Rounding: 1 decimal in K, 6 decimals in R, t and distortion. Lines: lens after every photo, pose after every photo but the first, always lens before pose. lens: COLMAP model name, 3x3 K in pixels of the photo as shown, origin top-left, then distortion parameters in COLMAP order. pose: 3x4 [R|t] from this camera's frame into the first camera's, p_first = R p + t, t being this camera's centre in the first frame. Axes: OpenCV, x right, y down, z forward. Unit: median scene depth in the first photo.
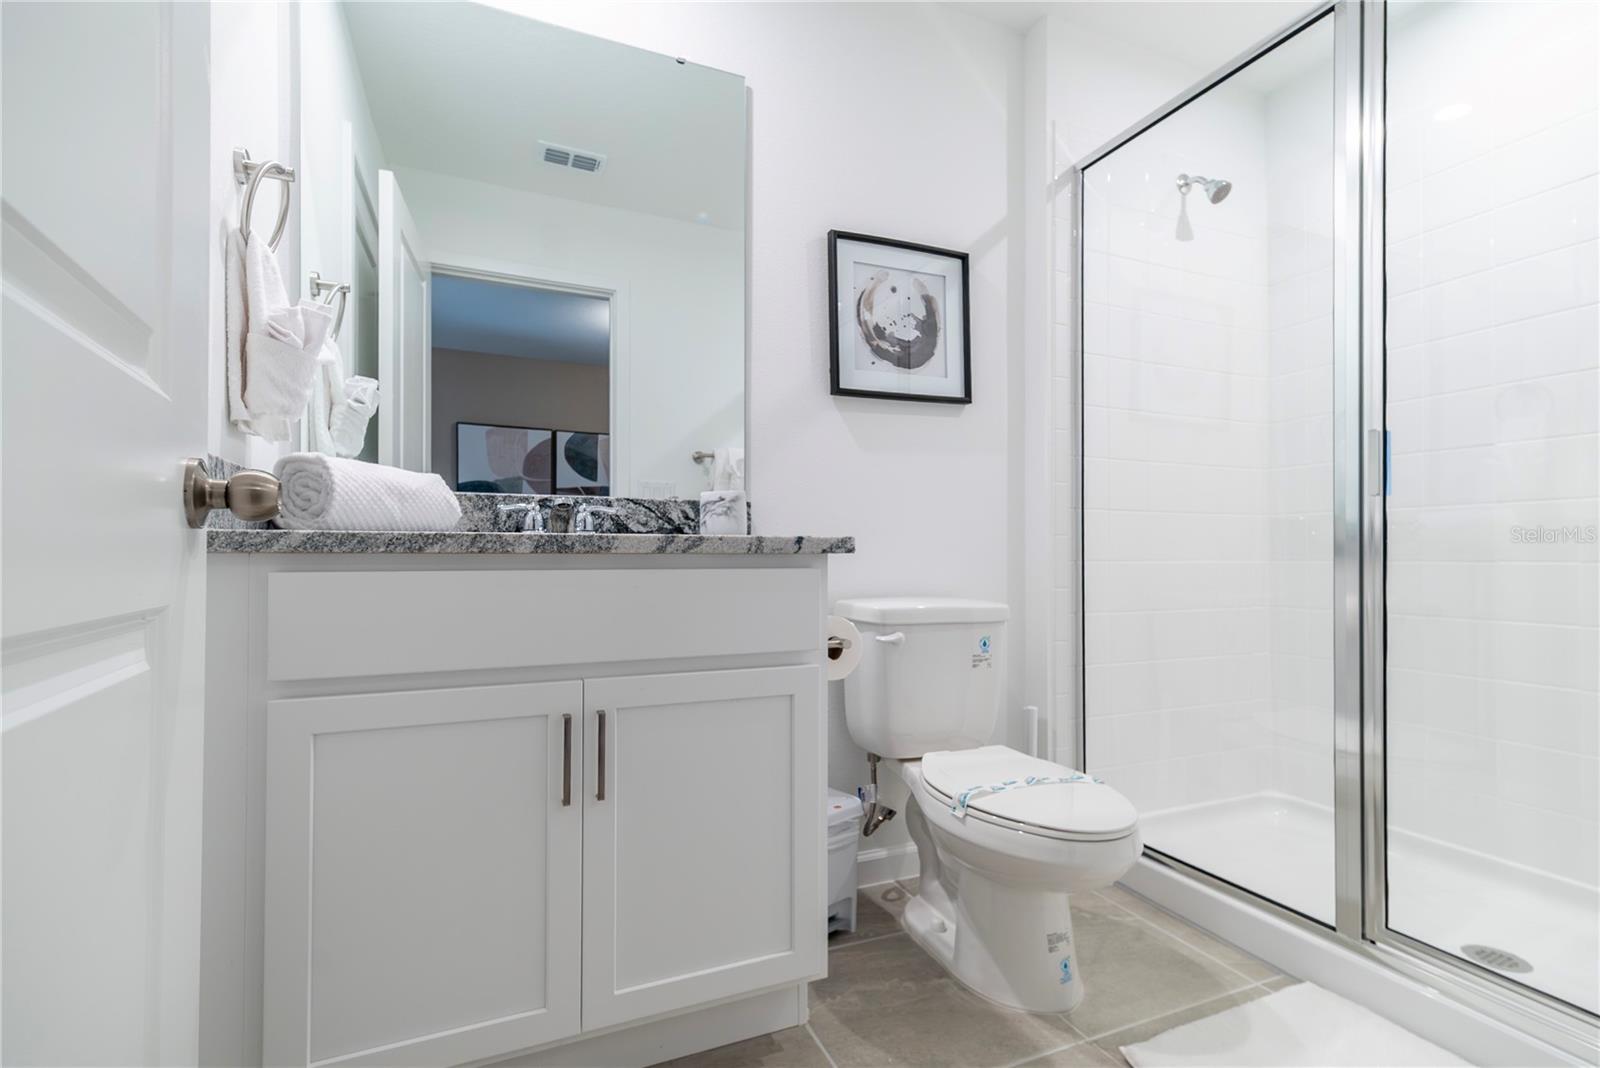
lens RADIAL K [[750.2, 0, 758.0], [0, 750.2, 567.0], [0, 0, 1]] dist [0.002658, 0.000606]
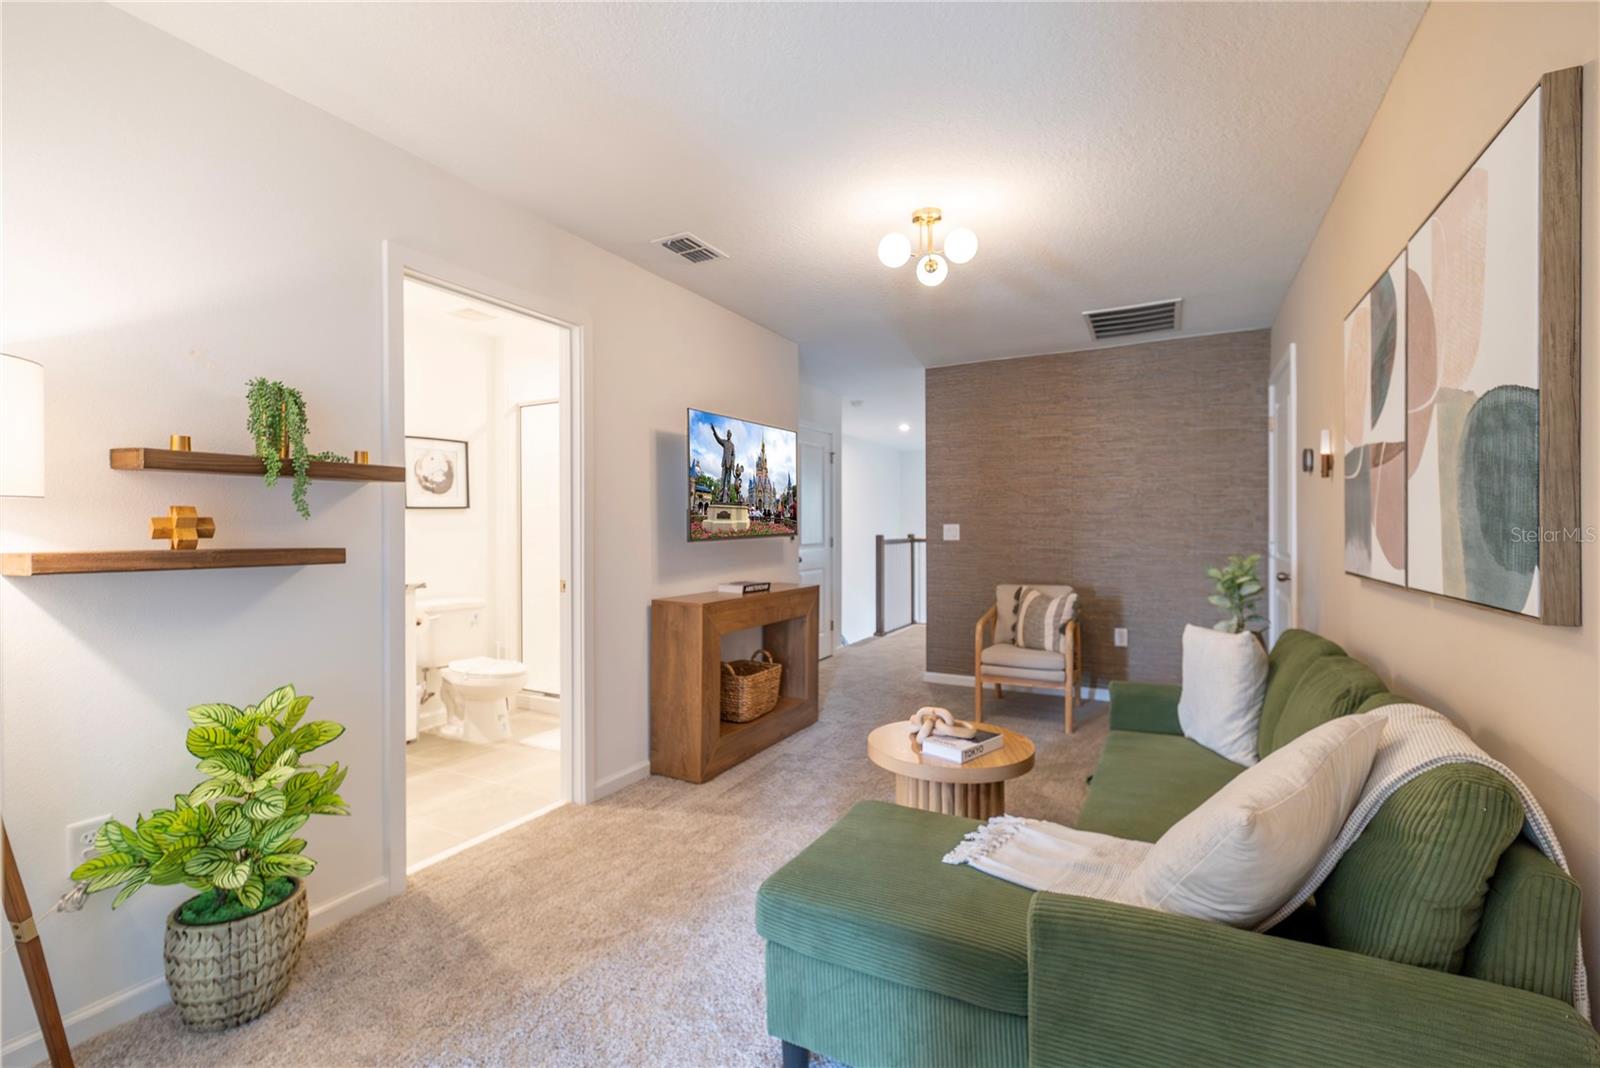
lens RADIAL K [[750.2, 0, 816.4], [0, 750.2, 562.1], [0, 0, 1]] dist [0.002658, 0.000606]
pose [[0.762744, -0.012586, 0.646578, -0.404684], [-0.009965, 0.999463, 0.031210, -0.153445], [-0.646624, -0.030249, 0.762209, -1.480012]]
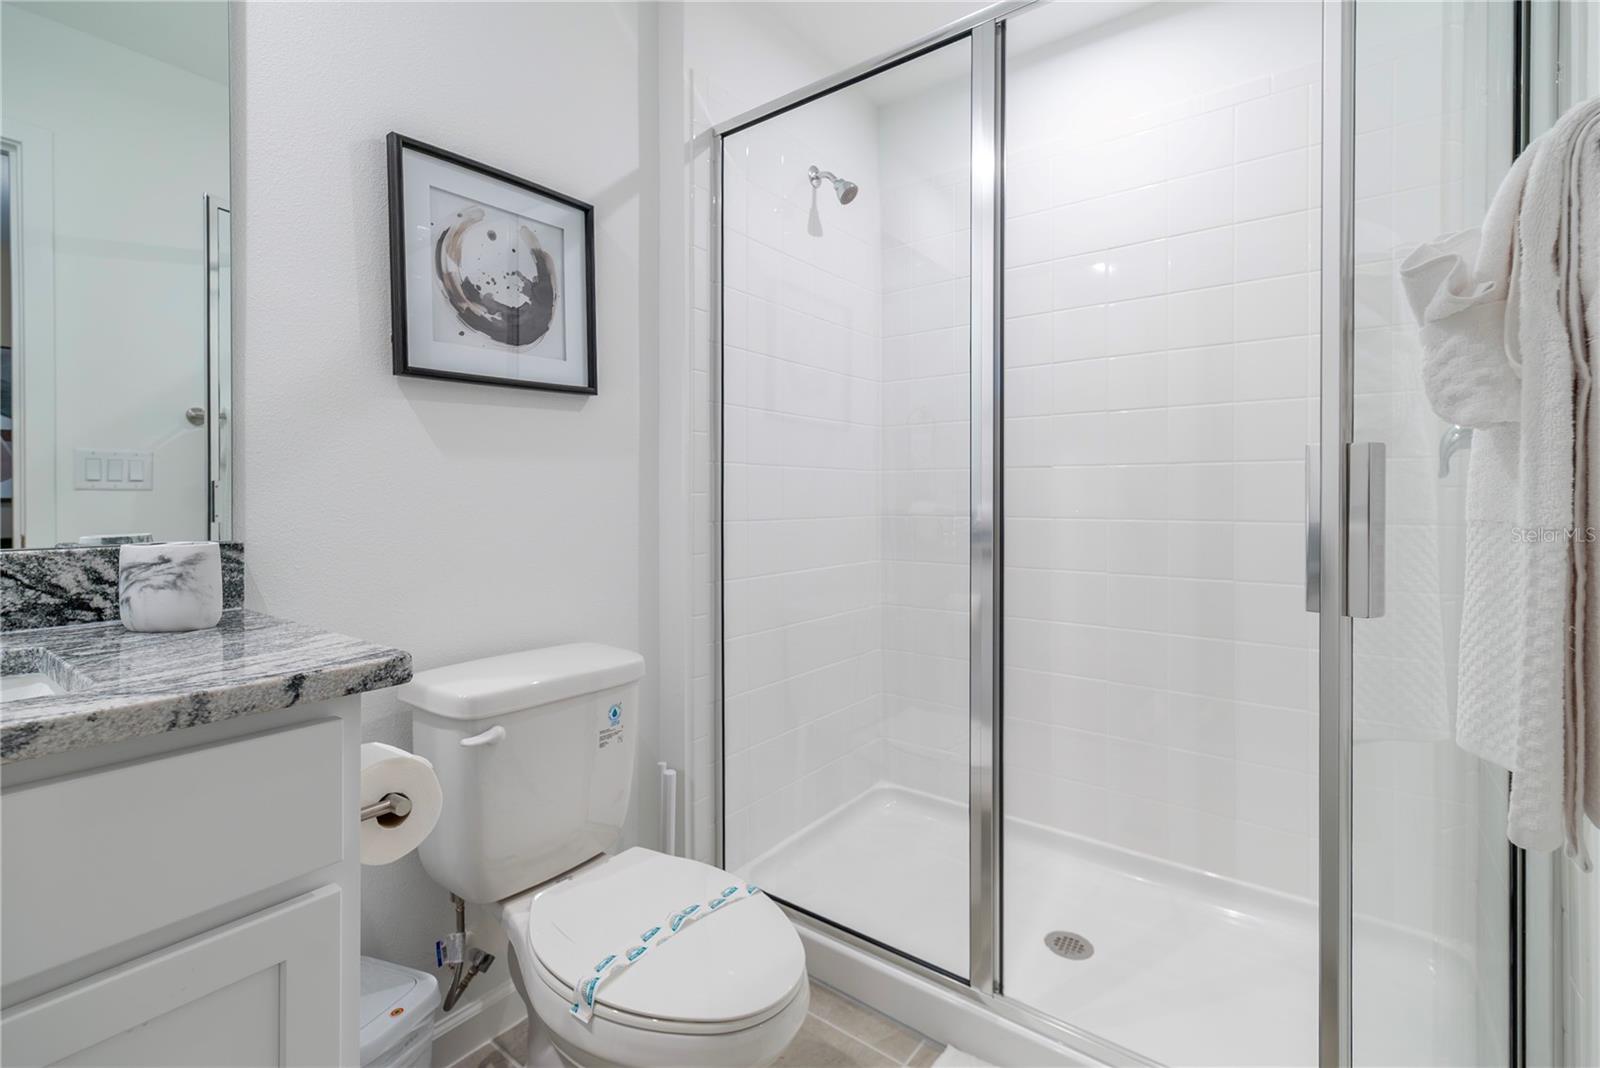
lens RADIAL K [[750.2, 0, 781.0], [0, 750.2, 498.4], [0, 0, 1]] dist [0.002658, 0.000606]
pose [[0.863485, 0.001531, 0.504372, 0.057611], [0.000303, 0.999994, -0.003553, -0.115346], [-0.504374, 0.003221, 0.863479, 0.236888]]
